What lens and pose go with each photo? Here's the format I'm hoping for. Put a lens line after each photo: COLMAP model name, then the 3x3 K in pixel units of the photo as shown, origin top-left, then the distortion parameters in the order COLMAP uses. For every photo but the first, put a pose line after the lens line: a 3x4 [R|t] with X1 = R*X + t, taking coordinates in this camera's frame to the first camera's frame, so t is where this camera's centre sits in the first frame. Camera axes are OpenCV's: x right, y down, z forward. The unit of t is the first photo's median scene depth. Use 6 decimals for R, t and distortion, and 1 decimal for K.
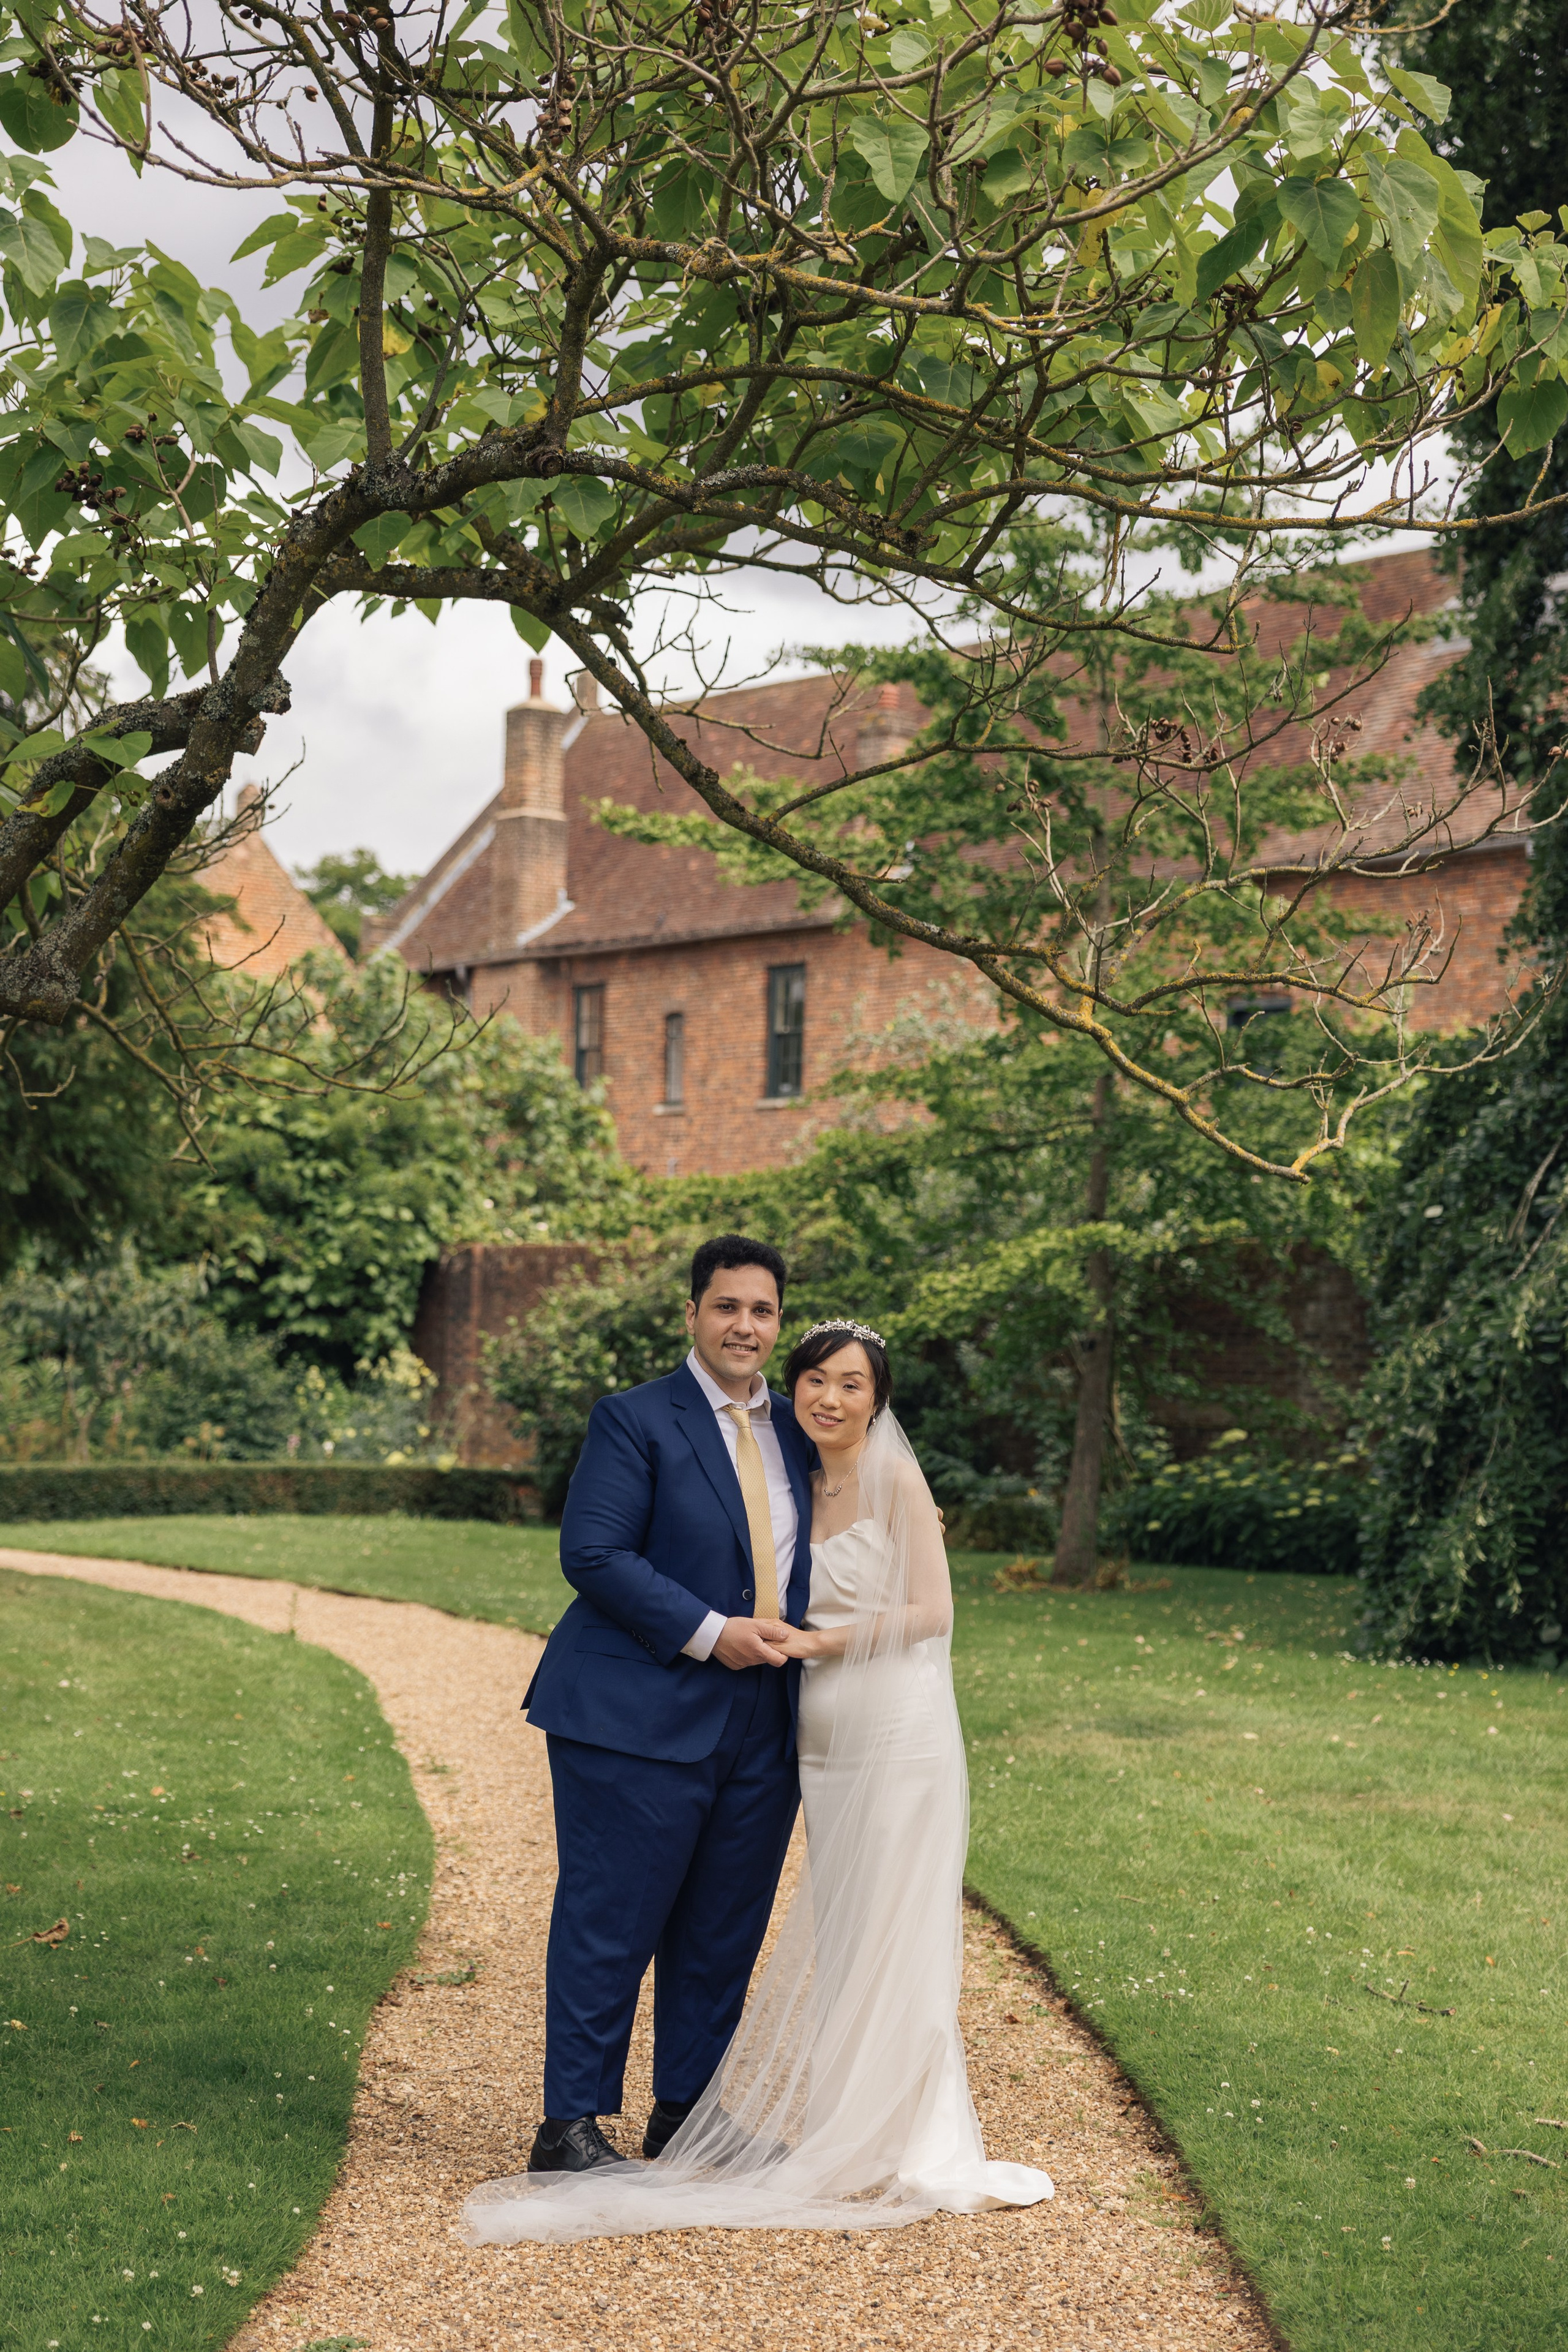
lens RADIAL K [[3787.0, 0, 770.4], [0, 3787.0, 1166.3], [0, 0, 1]] dist [0.024553, 0.000000]
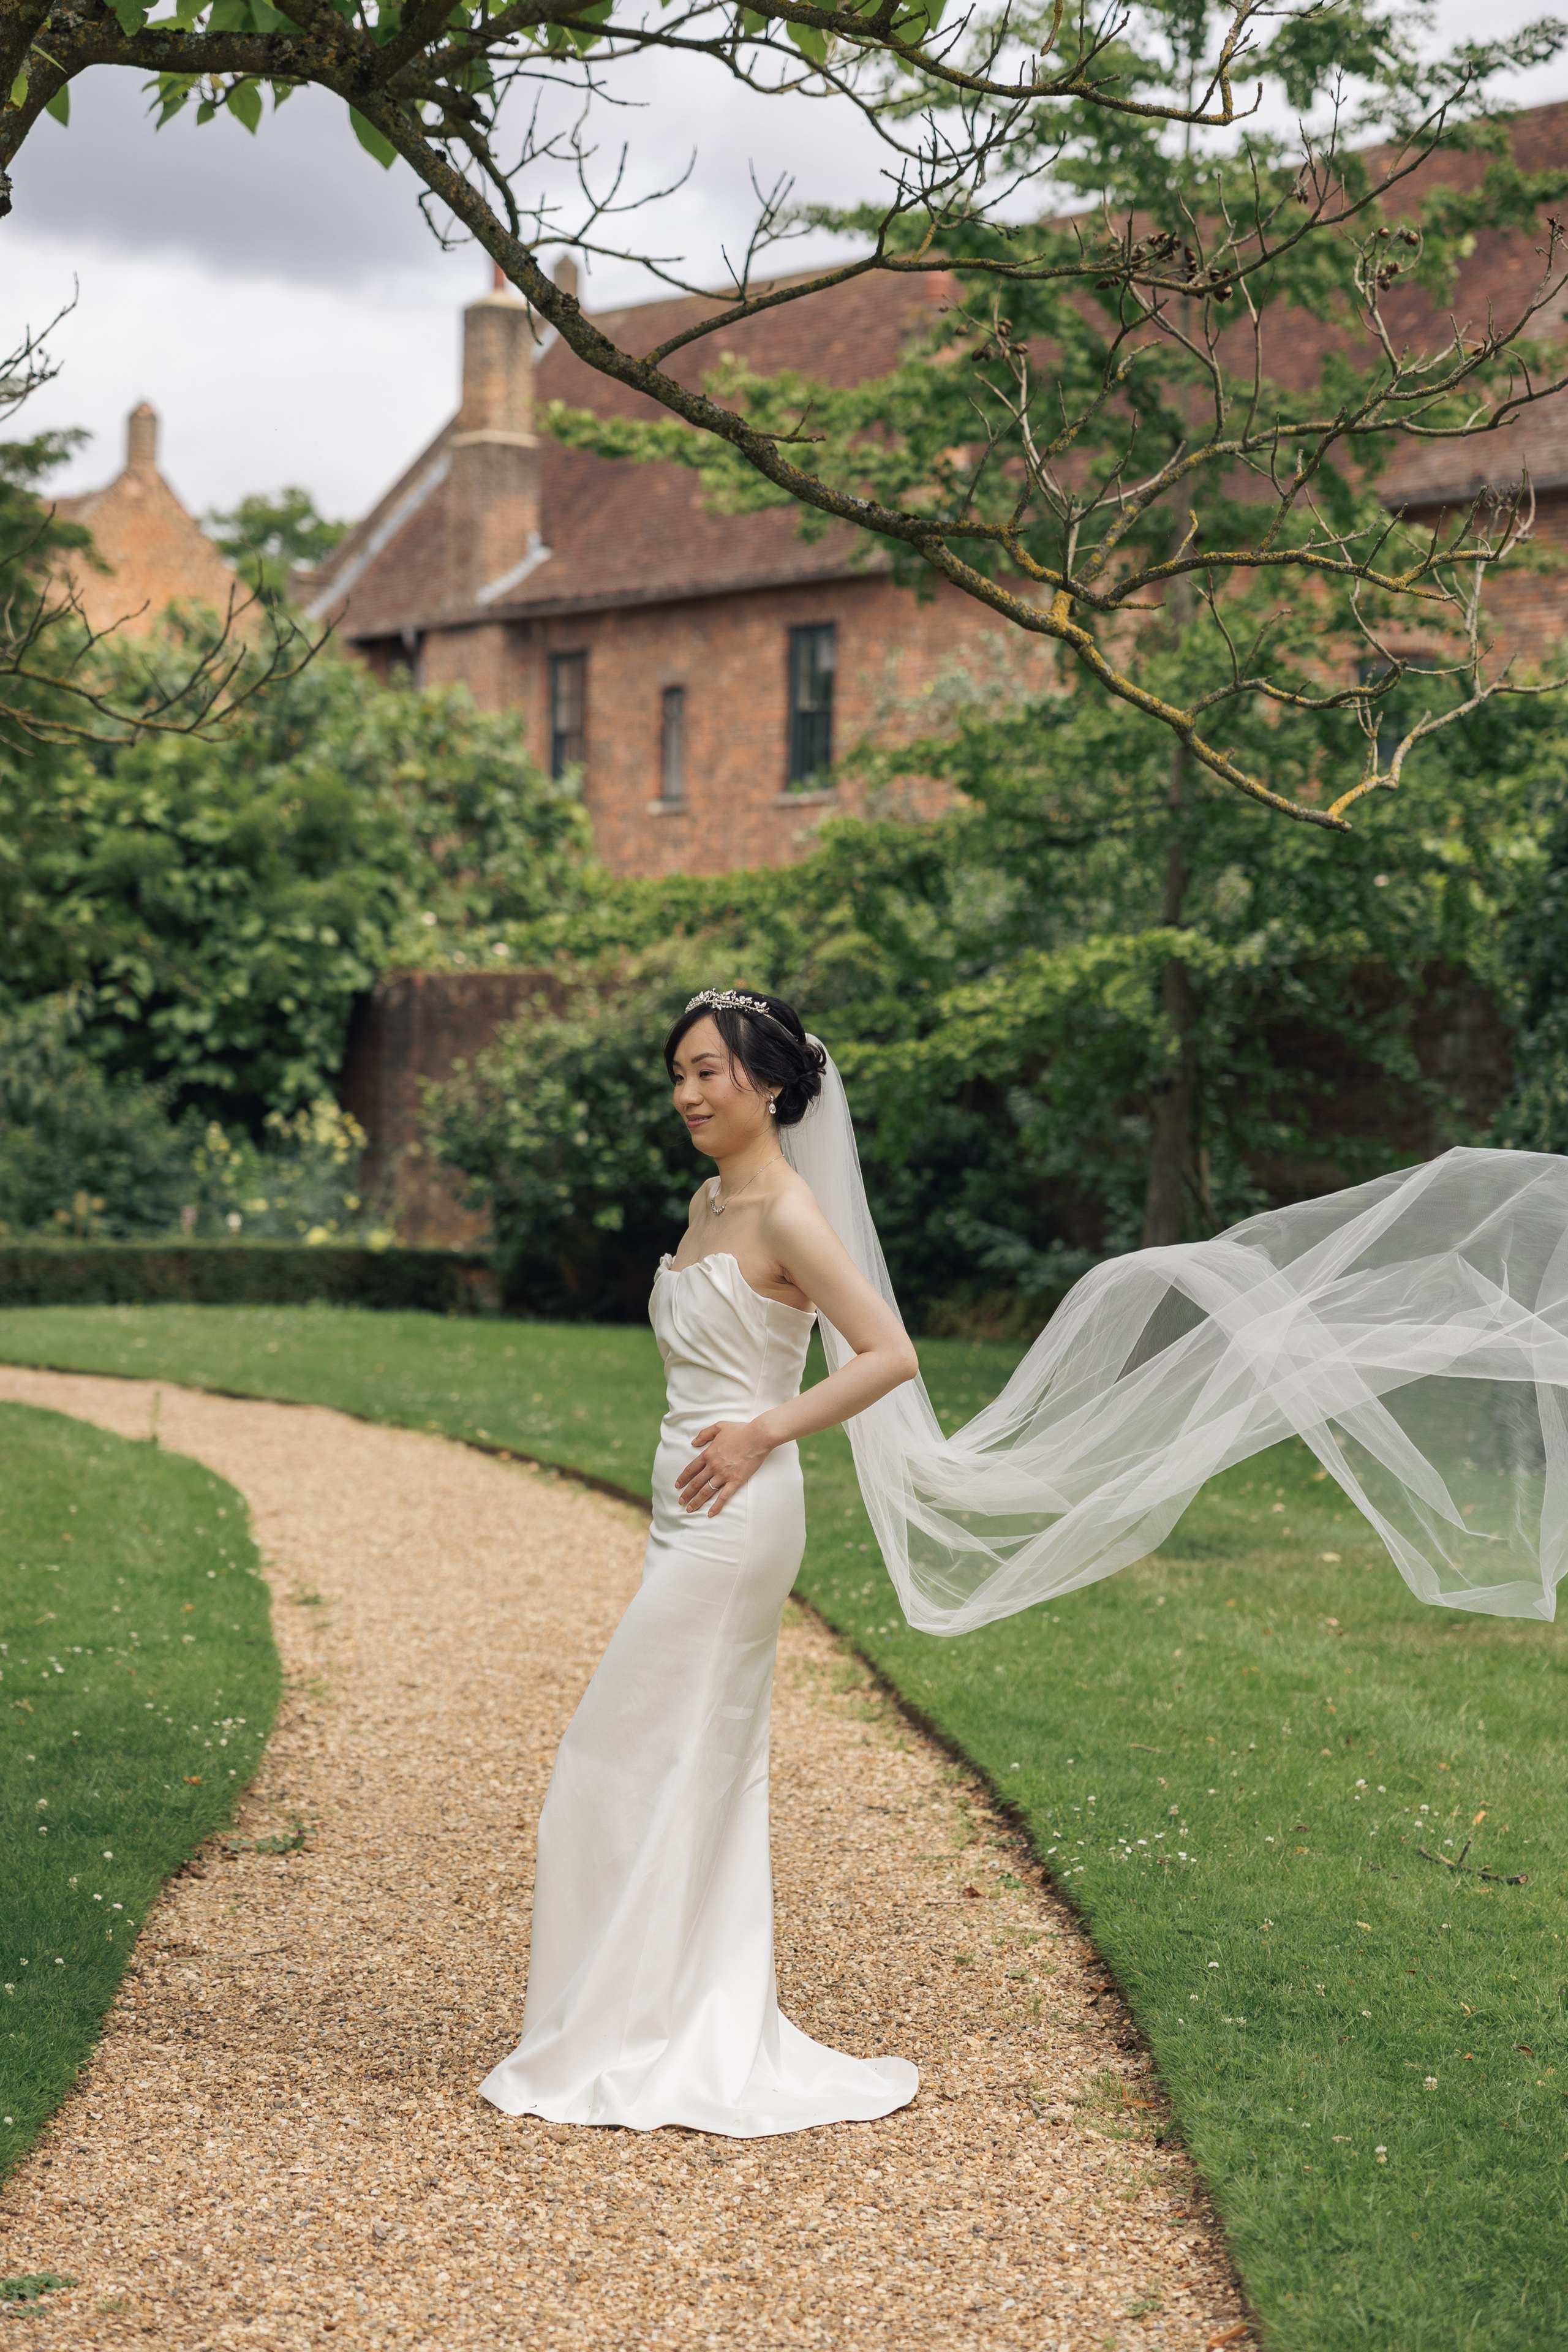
lens RADIAL K [[4675.5, 0, 772.1], [0, 4675.5, 1175.8], [0, 0, 1]] dist [0.026012, 0.000000]
pose [[0.999941, -0.004243, -0.010037, 0.013403], [0.004849, 0.998112, 0.061226, 0.006367], [0.009759, -0.061271, 0.998073, 0.013396]]
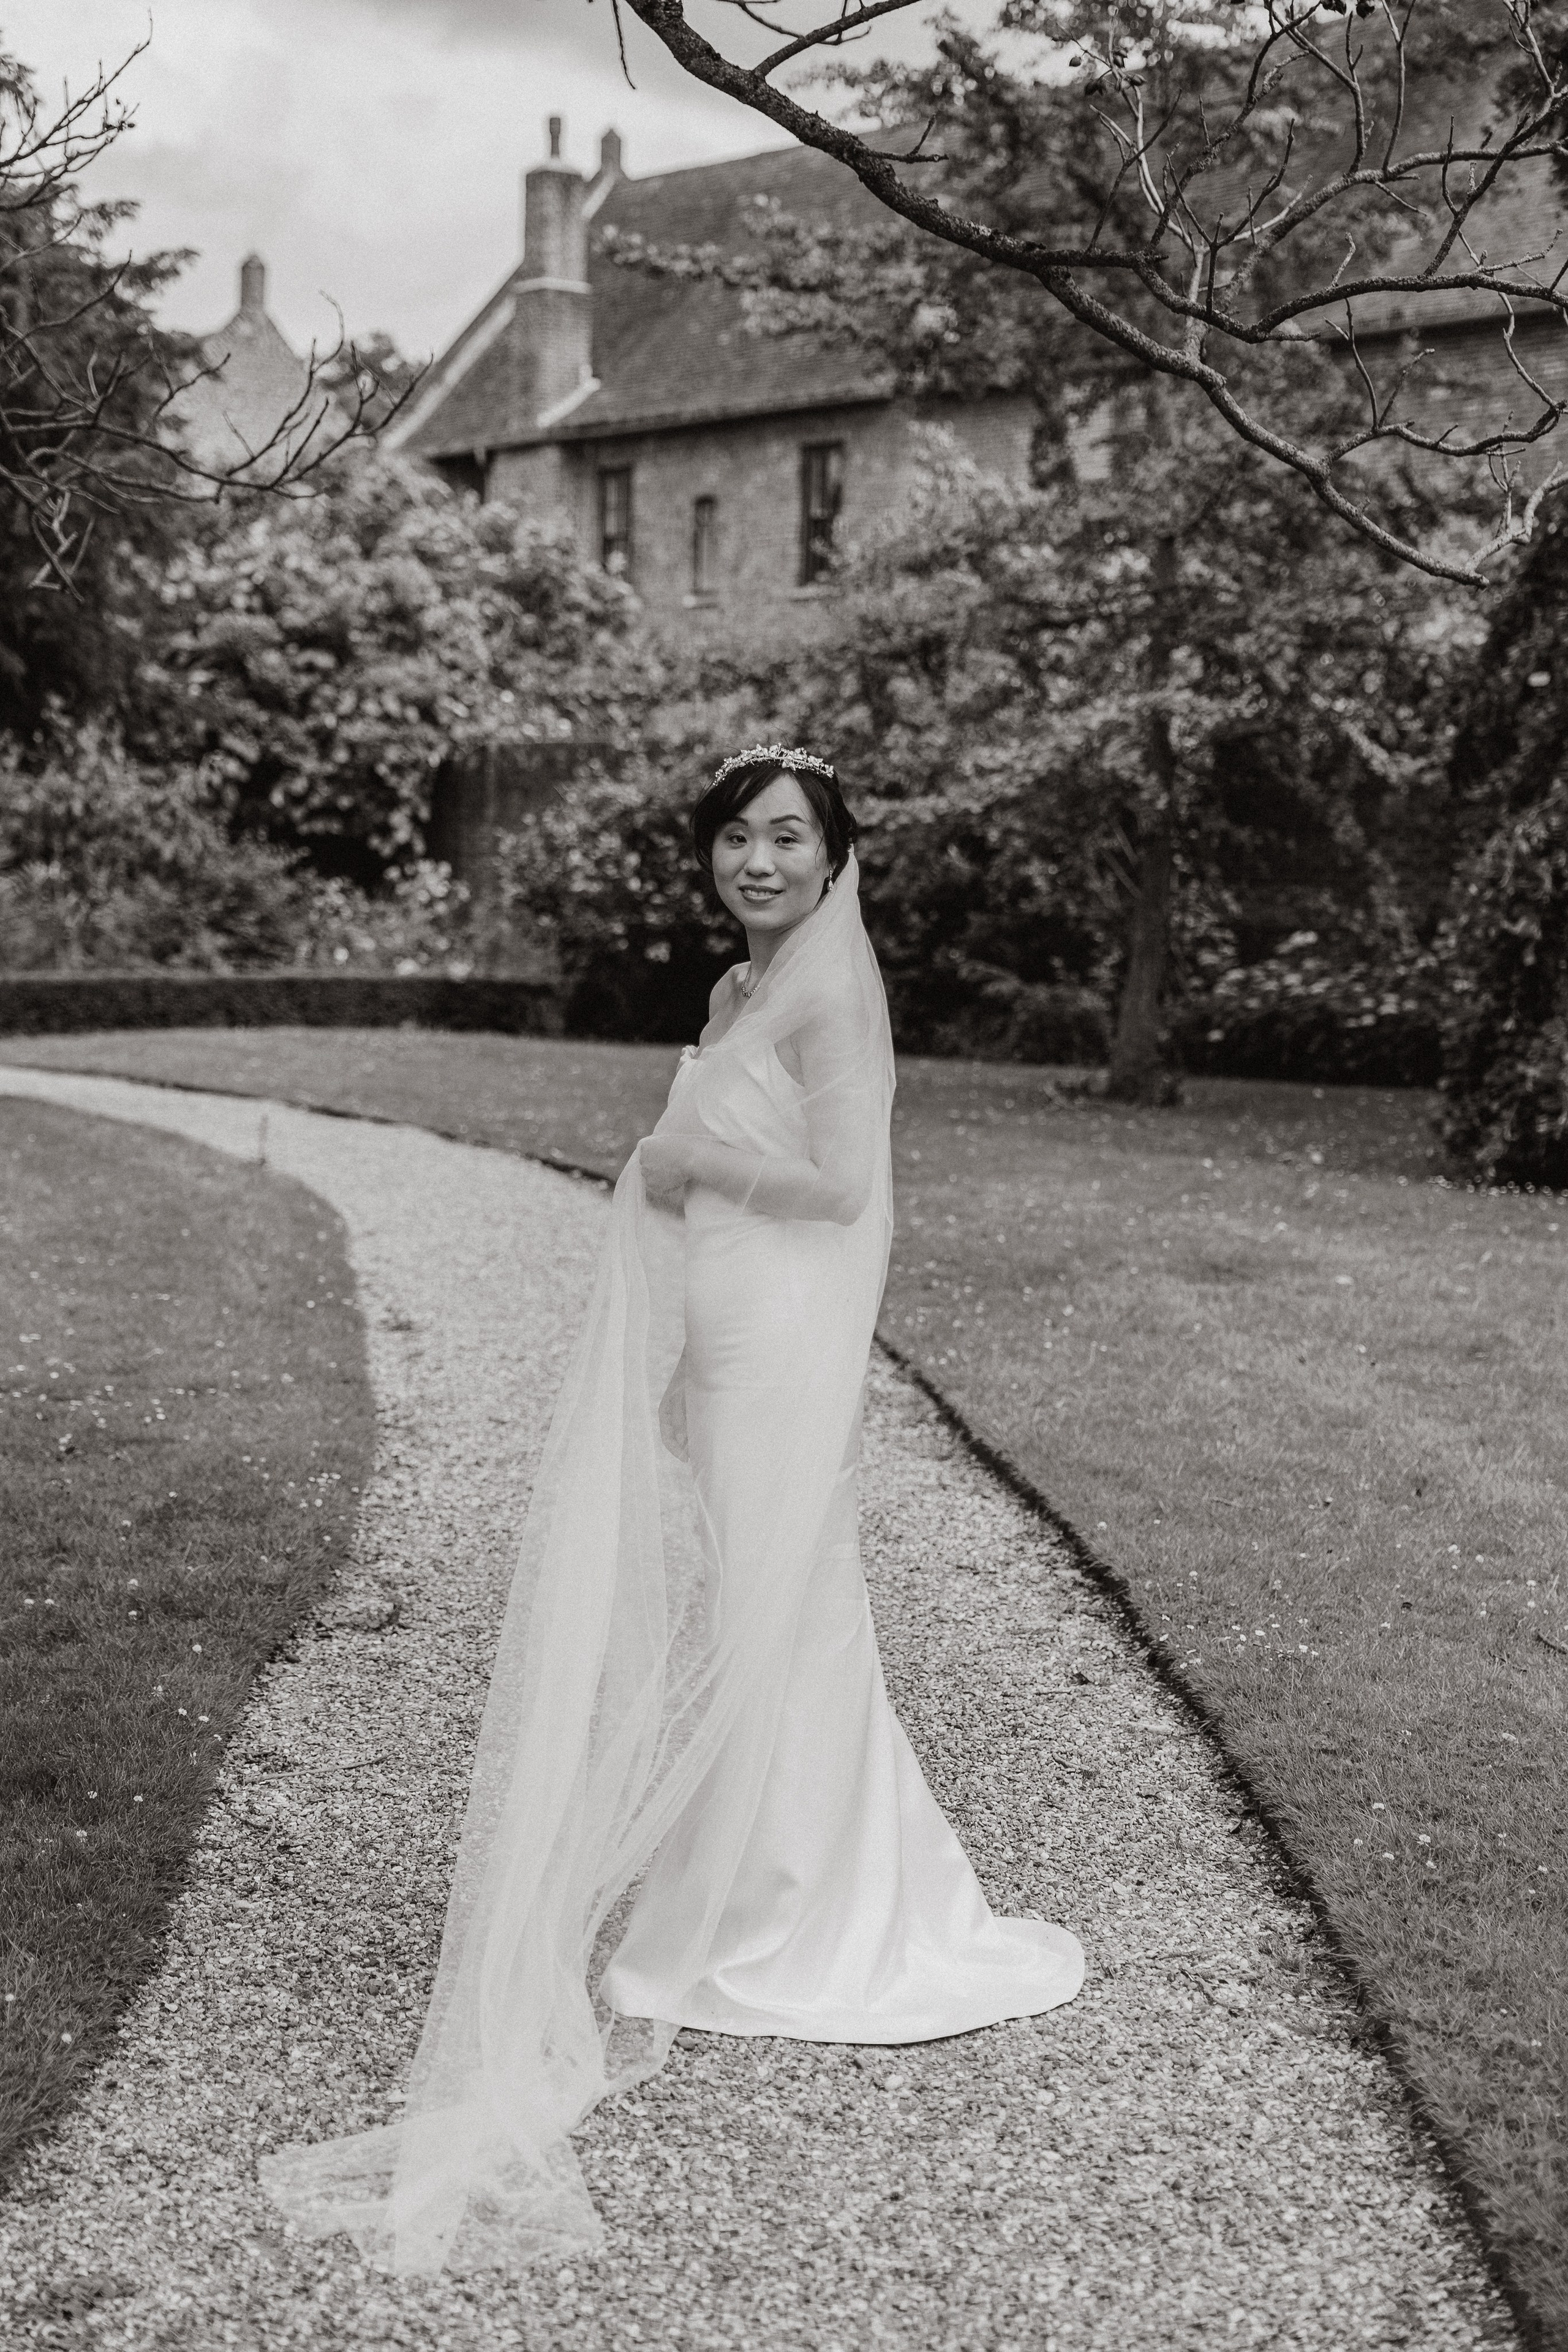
lens RADIAL K [[3787.0, 0, 805.7], [0, 3787.0, 1168.9], [0, 0, 1]] dist [0.024553, 0.000000]
pose [[0.999987, -0.004477, -0.002547, 0.003985], [0.004770, 0.991522, 0.129854, 0.008326], [0.001944, -0.129865, 0.991530, 0.100608]]
